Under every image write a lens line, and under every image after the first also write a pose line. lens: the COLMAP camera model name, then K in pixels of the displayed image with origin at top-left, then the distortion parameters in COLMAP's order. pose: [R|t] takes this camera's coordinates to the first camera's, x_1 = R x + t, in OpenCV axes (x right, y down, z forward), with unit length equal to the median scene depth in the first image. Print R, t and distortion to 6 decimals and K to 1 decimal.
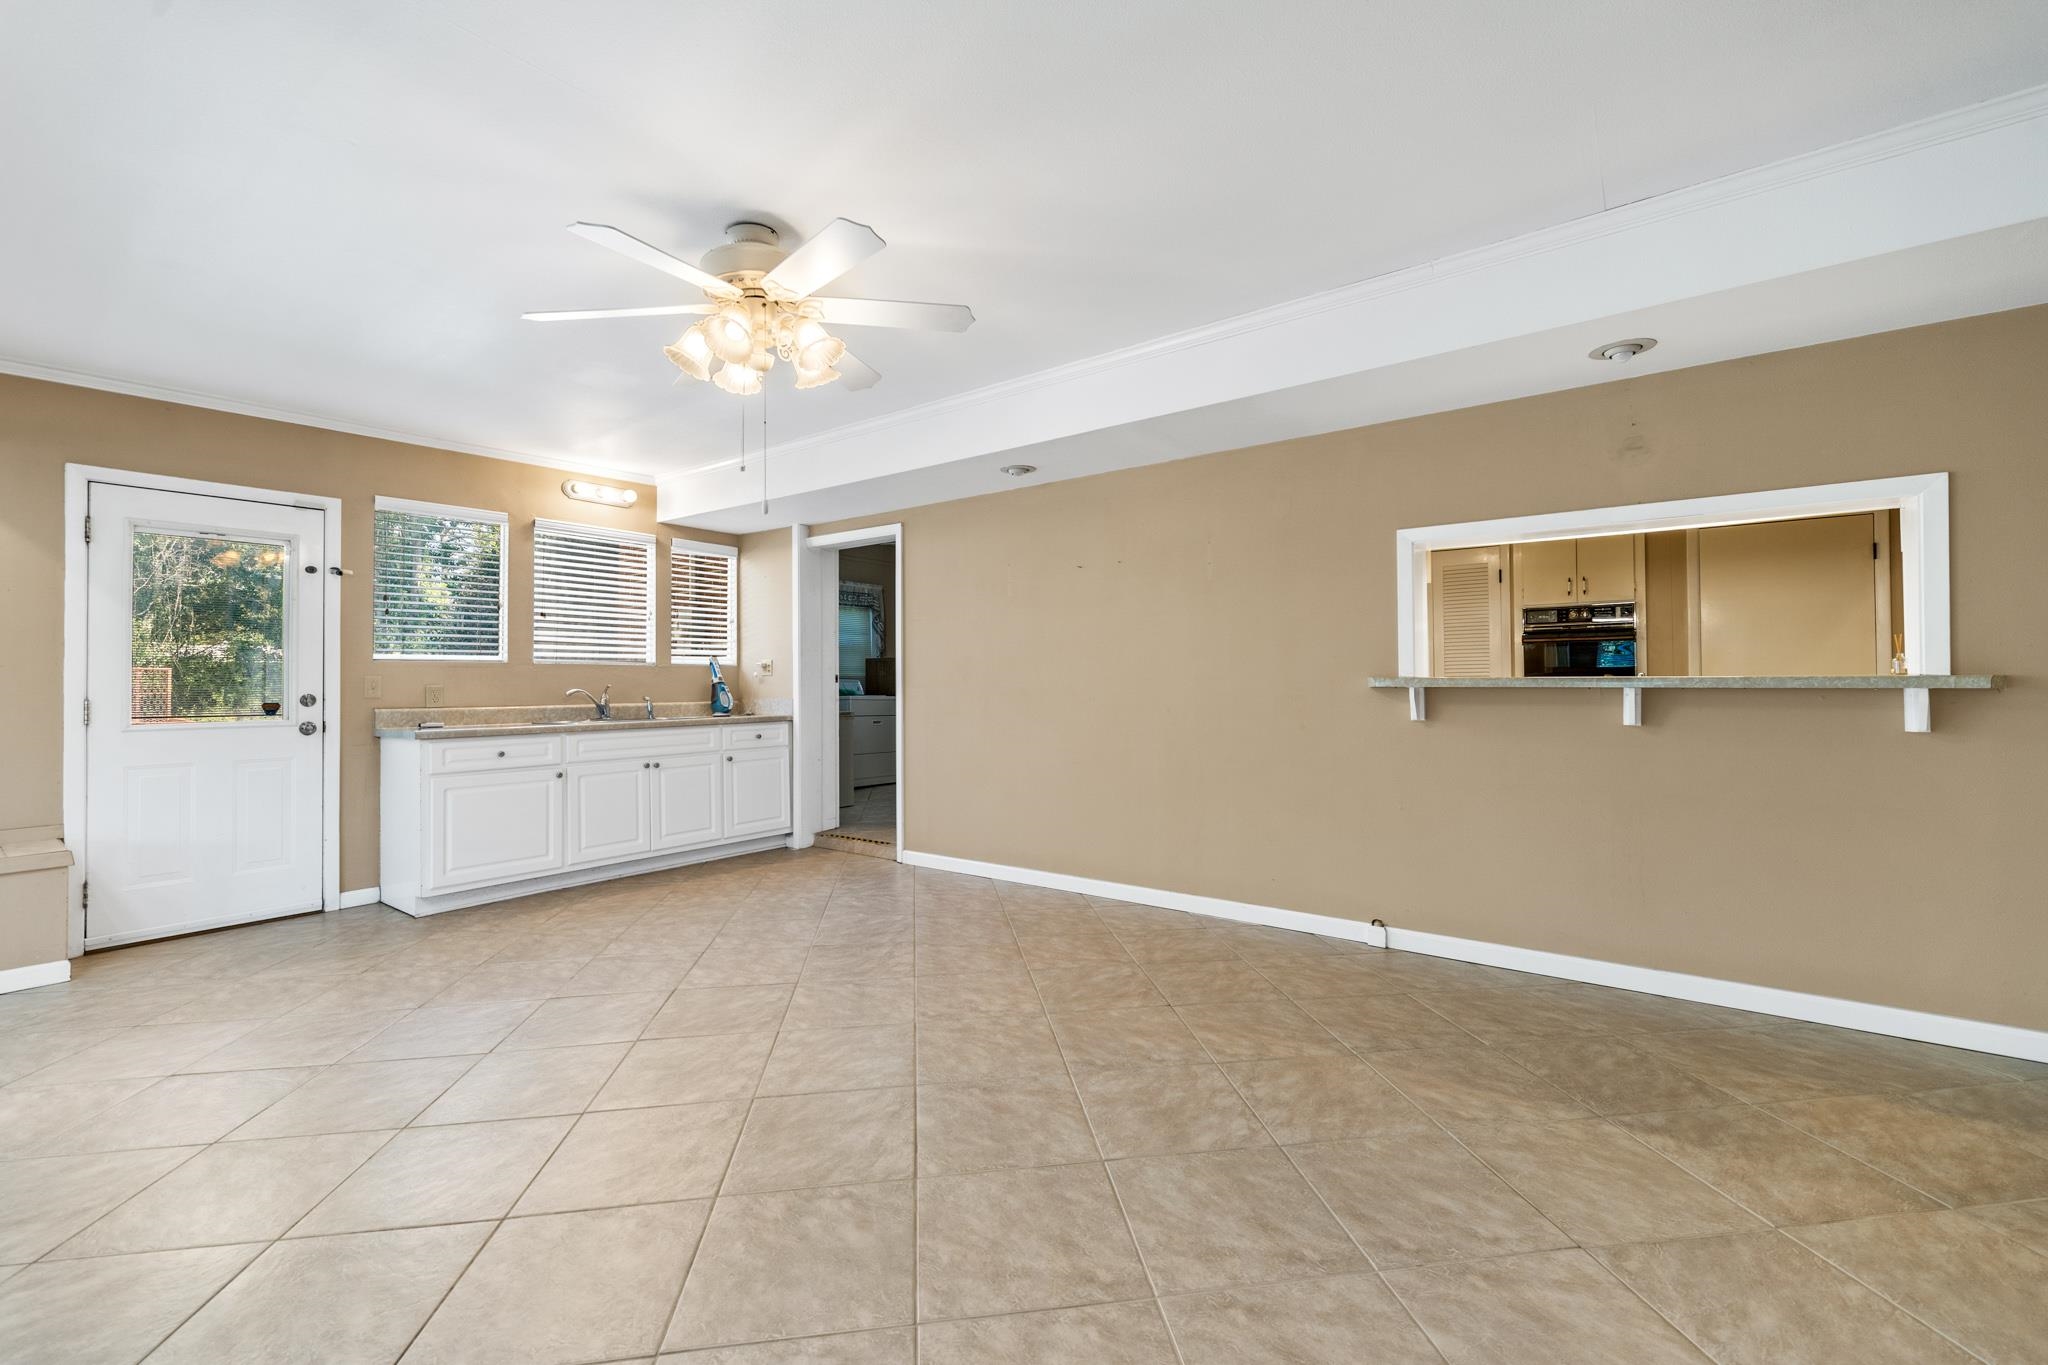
lens RADIAL K [[857.3, 0, 1024.0], [0, 857.3, 682.5], [0, 0, 1]] dist [-0.013785, -0.000039]
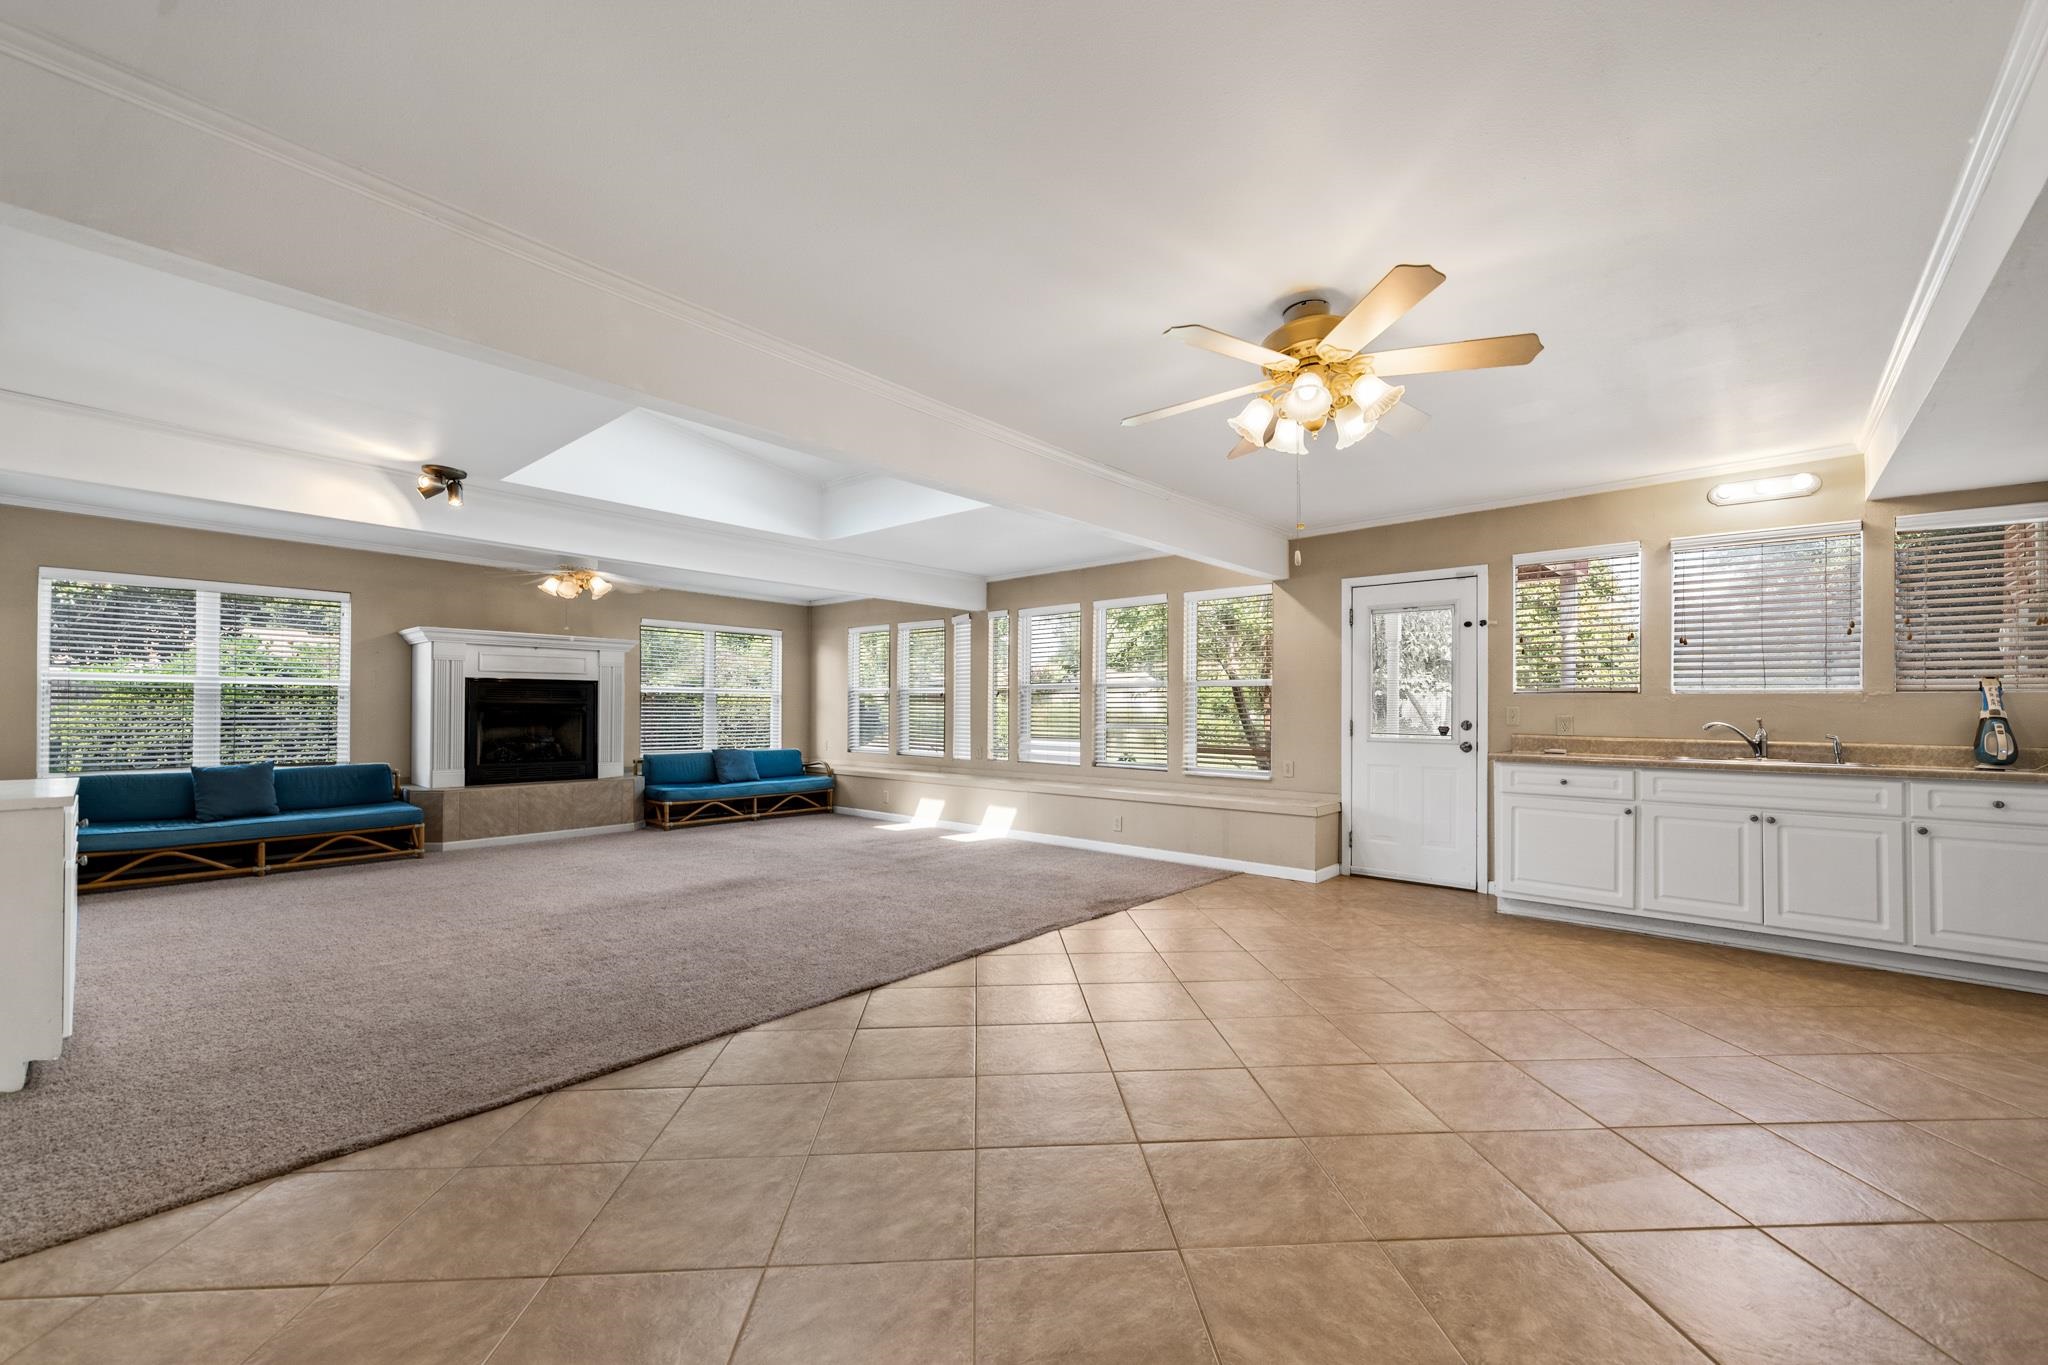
lens RADIAL K [[838.9, 0, 1023.9], [0, 838.9, 702.4], [0, 0, 1]] dist [-0.000822, -0.000028]
pose [[-0.097458, 0.002616, -0.995236, 0.489259], [-0.004018, 0.999987, 0.003022, -0.014941], [0.995232, 0.004293, -0.097446, 0.446358]]
